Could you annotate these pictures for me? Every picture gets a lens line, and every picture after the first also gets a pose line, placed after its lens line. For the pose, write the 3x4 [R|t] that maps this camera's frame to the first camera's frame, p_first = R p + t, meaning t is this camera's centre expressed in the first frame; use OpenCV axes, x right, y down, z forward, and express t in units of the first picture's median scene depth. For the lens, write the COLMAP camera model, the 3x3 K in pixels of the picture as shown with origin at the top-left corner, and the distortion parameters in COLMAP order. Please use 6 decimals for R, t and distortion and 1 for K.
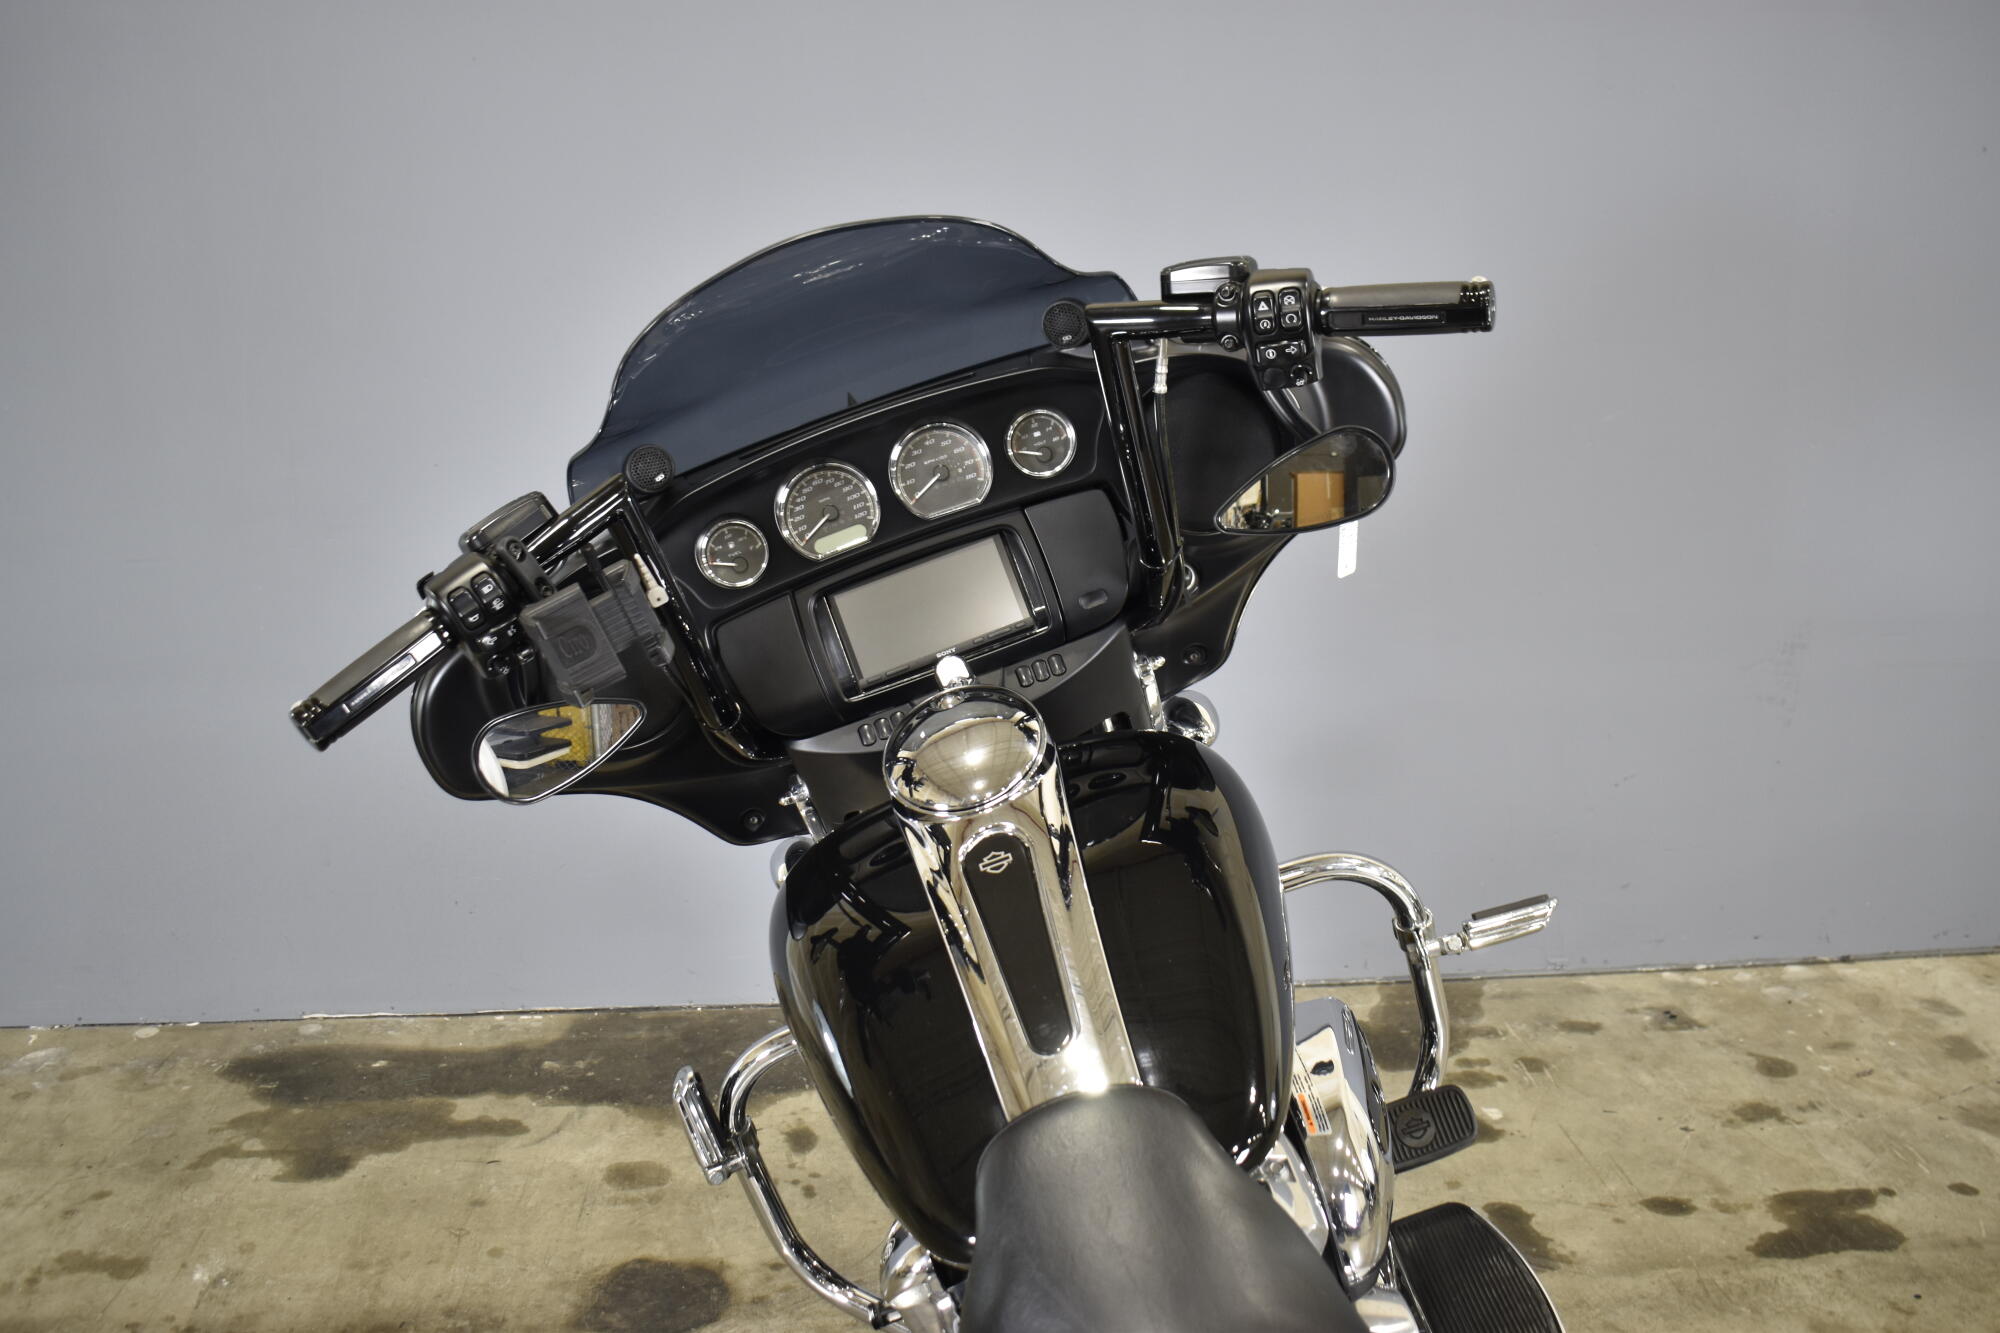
lens RADIAL K [[1905.9, 0, 1002.4], [0, 1905.9, 678.8], [0, 0, 1]] dist [-0.078138, 0.000000]
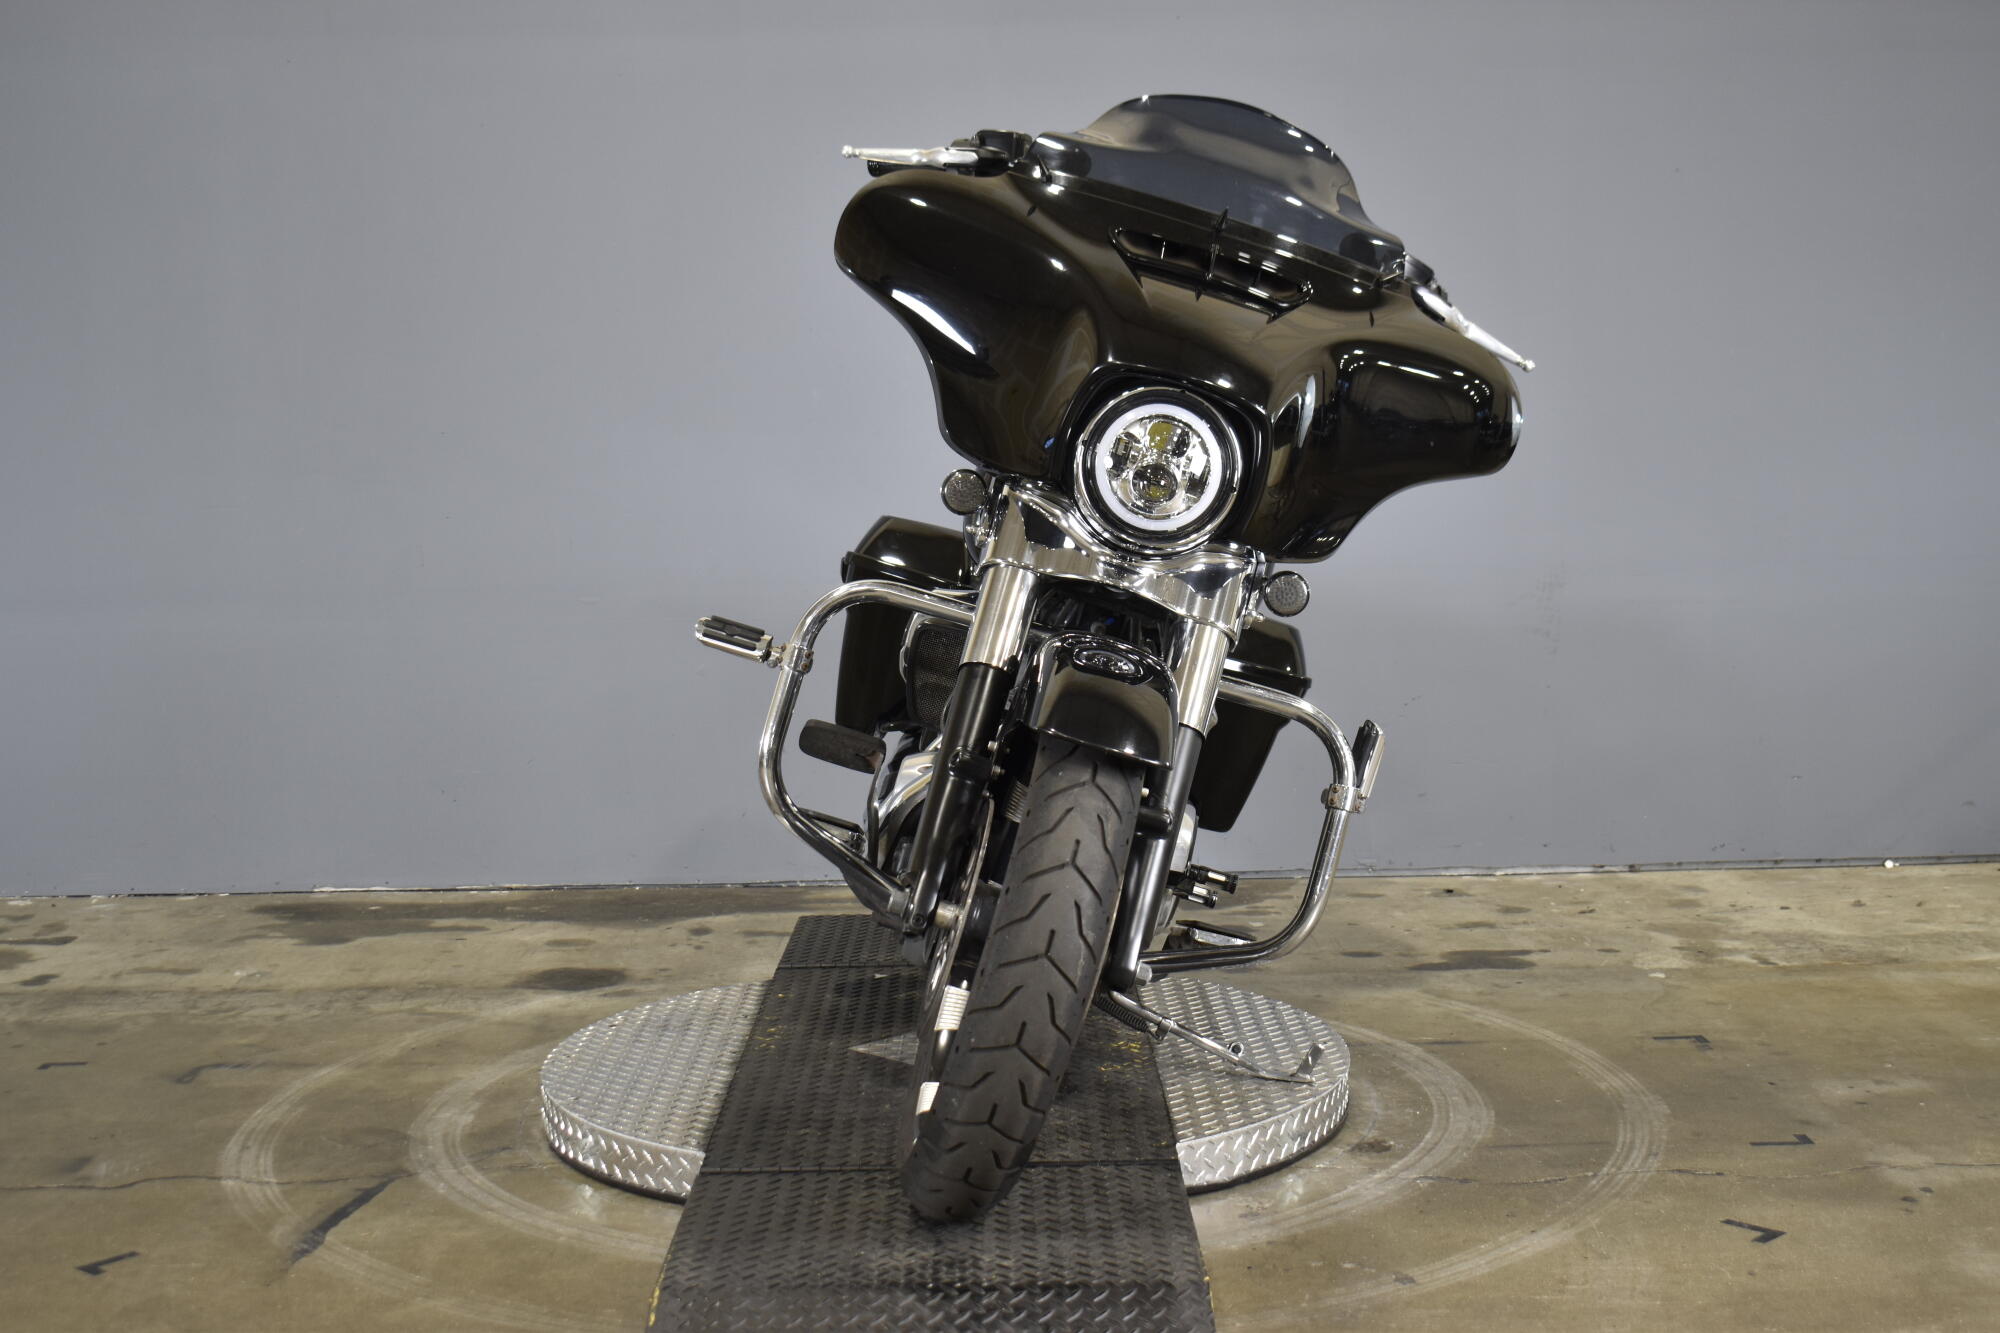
lens RADIAL K [[2583.1, 0, 1000.5], [0, 2583.1, 662.7], [0, 0, 1]] dist [-0.052339, 0.000000]
pose [[0.996961, -0.005014, -0.077737, 0.398299], [-0.007963, 0.986139, -0.165731, 0.606849], [0.077491, 0.165847, 0.983102, -1.239083]]
